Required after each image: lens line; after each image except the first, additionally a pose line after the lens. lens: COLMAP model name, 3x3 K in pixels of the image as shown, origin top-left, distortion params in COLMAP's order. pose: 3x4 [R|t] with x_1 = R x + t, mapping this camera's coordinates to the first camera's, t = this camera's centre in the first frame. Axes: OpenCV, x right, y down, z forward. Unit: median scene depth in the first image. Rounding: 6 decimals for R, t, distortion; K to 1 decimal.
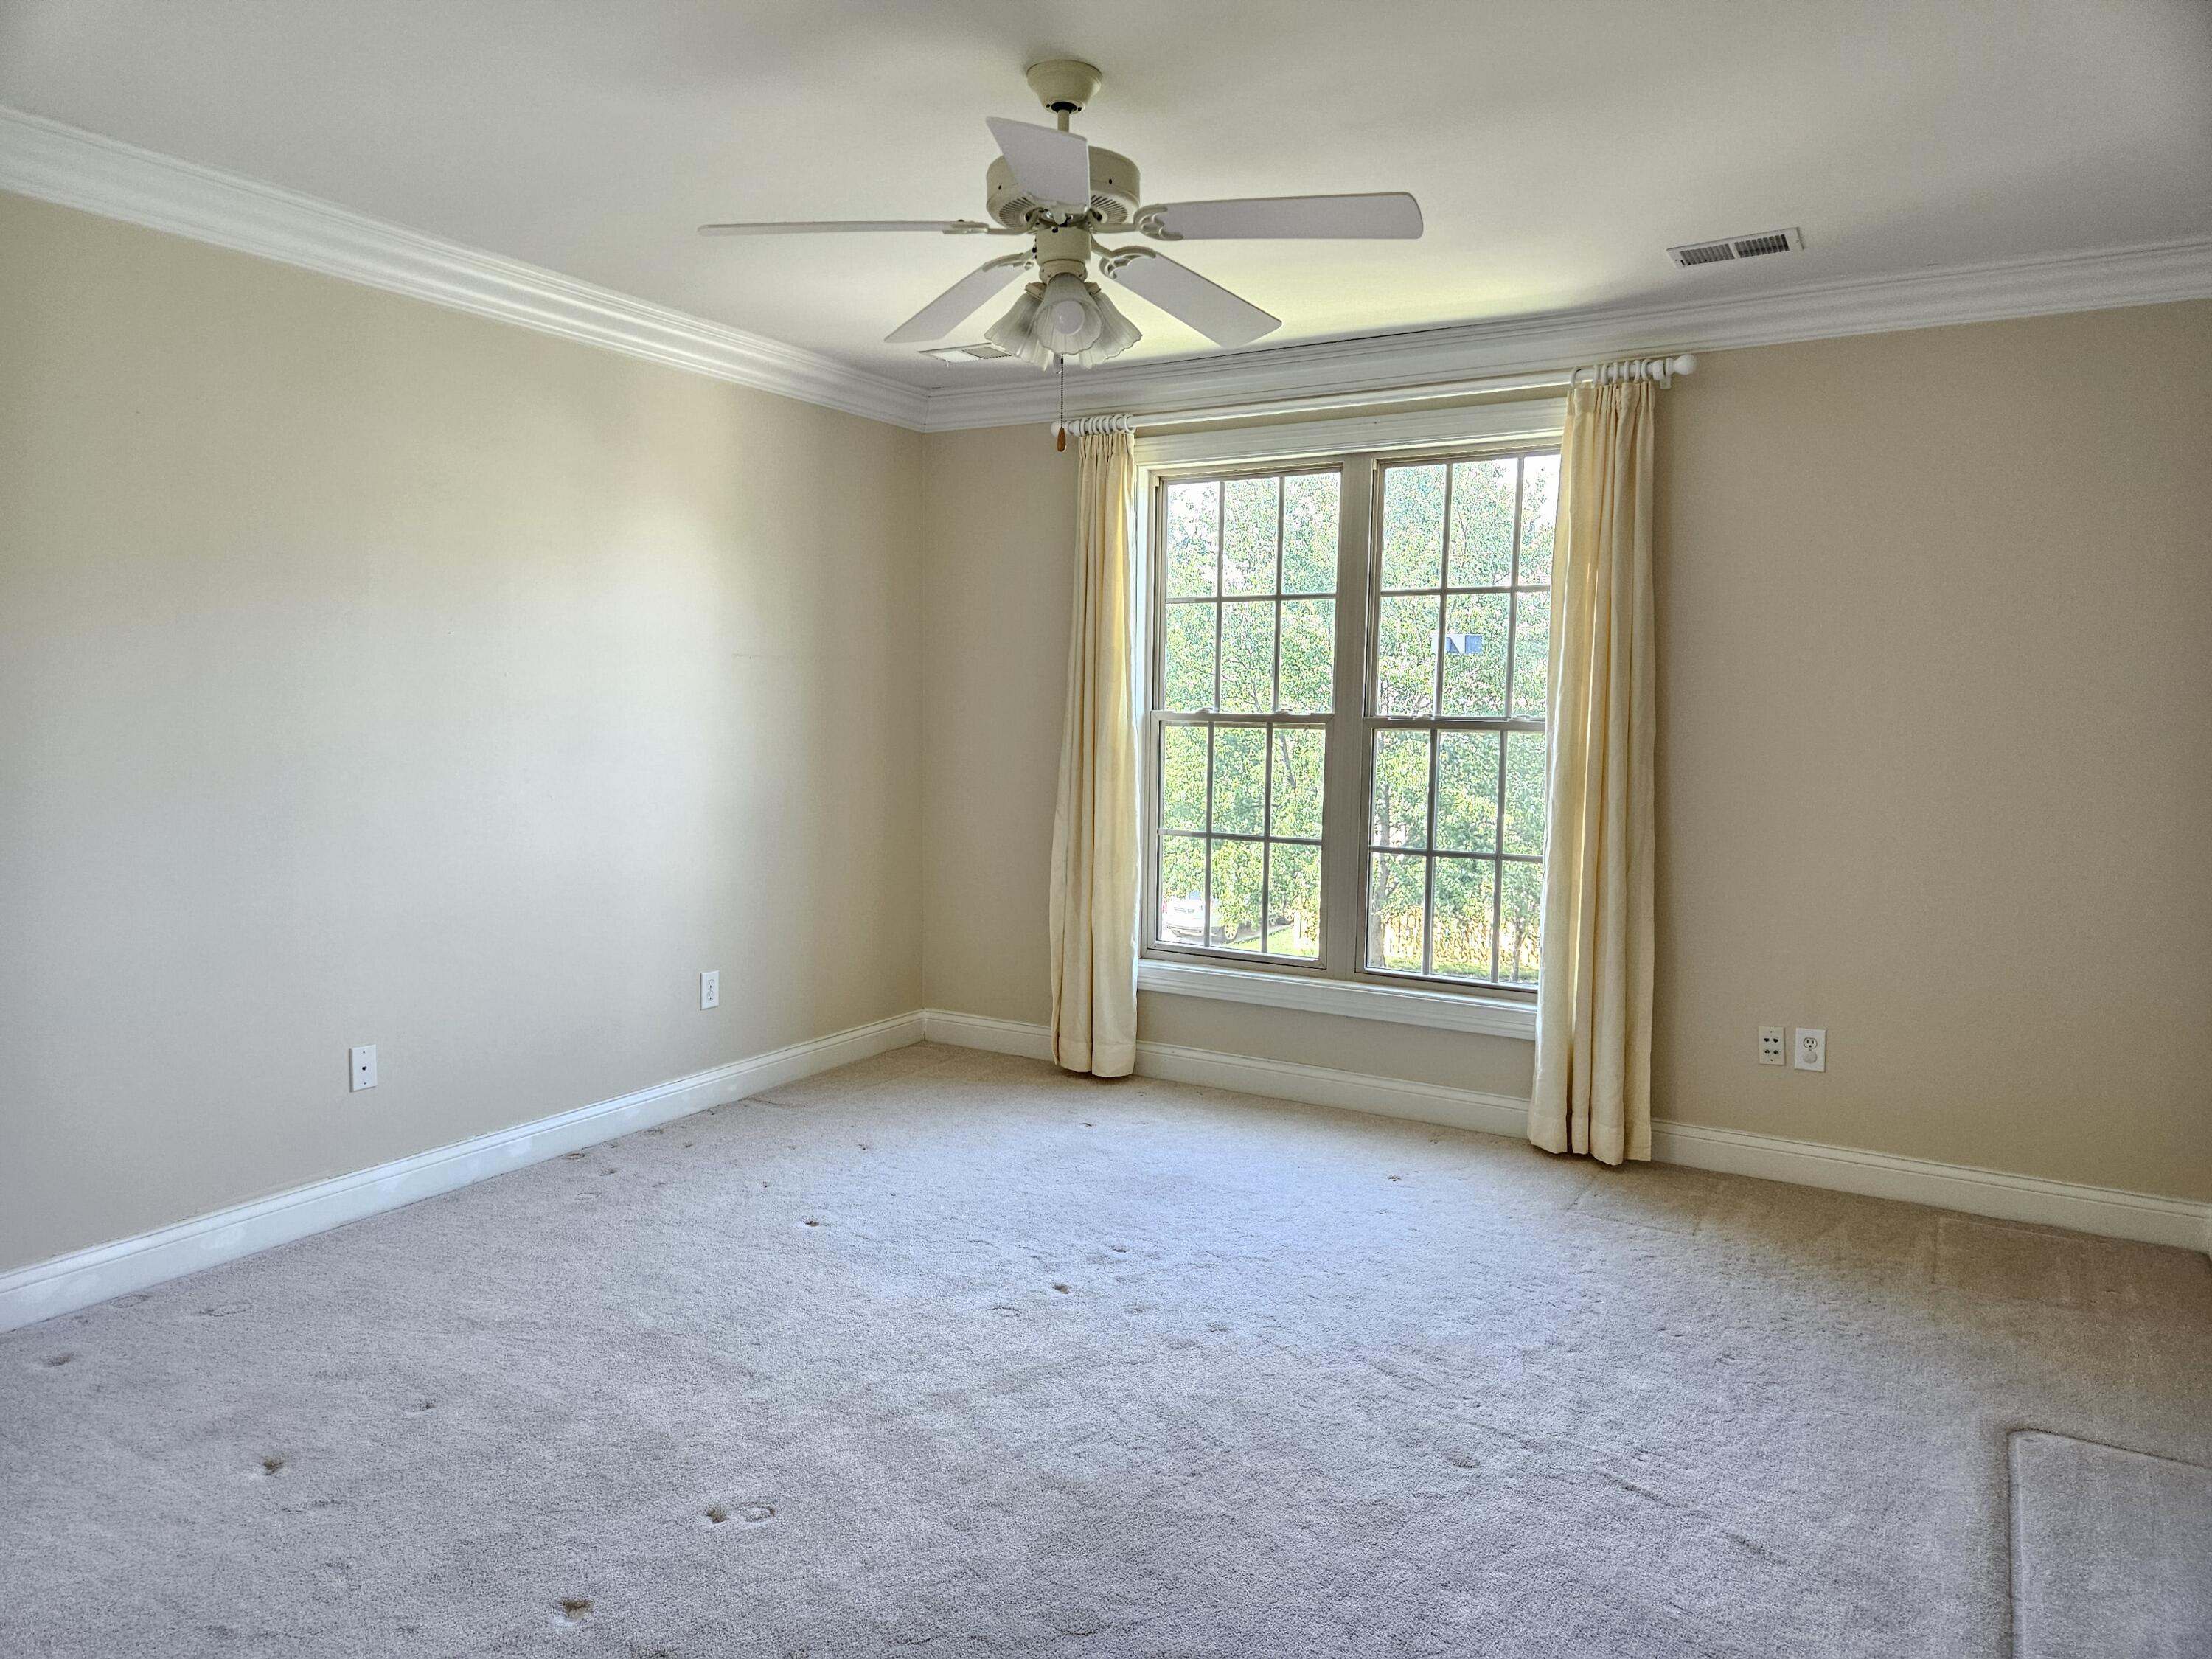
lens RADIAL K [[1460.8, 0, 1108.1], [0, 1460.8, 810.3], [0, 0, 1]] dist [-0.012385, -0.001393]
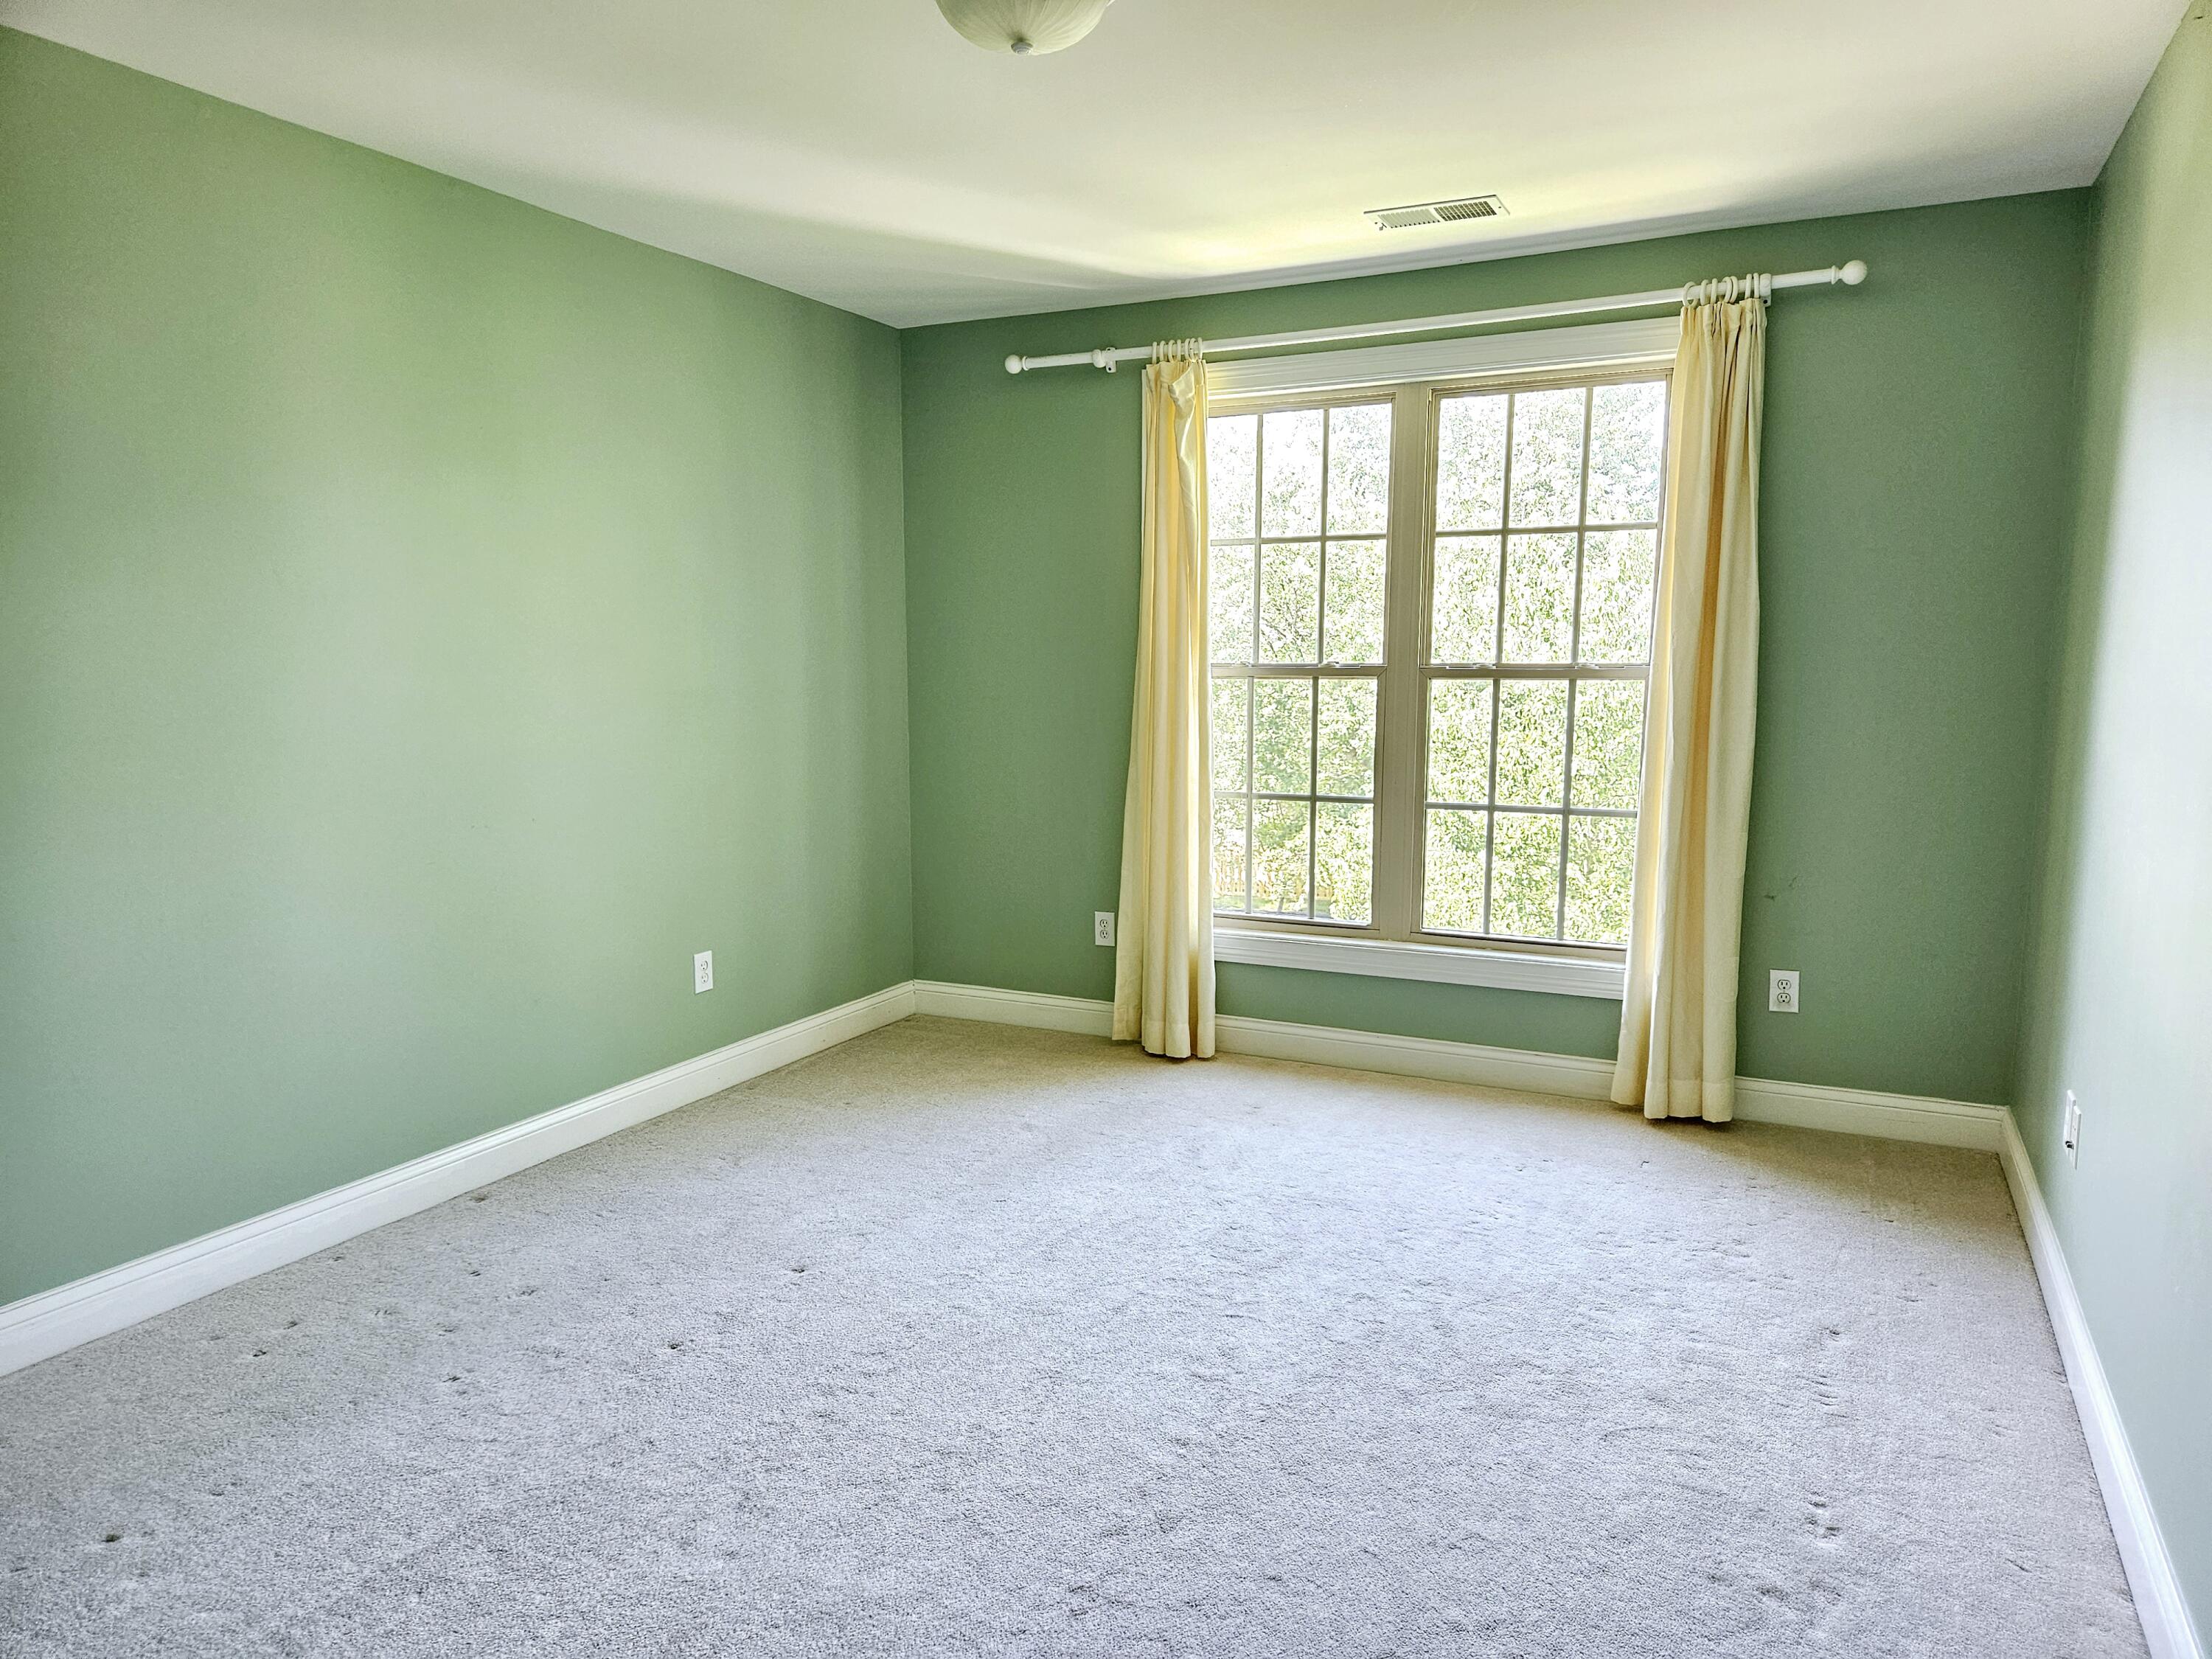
lens RADIAL K [[1460.8, 0, 1102.7], [0, 1460.8, 849.6], [0, 0, 1]] dist [-0.012385, -0.001393]
pose [[0.996377, -0.026900, 0.080676, -0.110432], [0.022114, 0.997975, 0.059648, -0.005913], [-0.082117, -0.057648, 0.994954, 0.067596]]
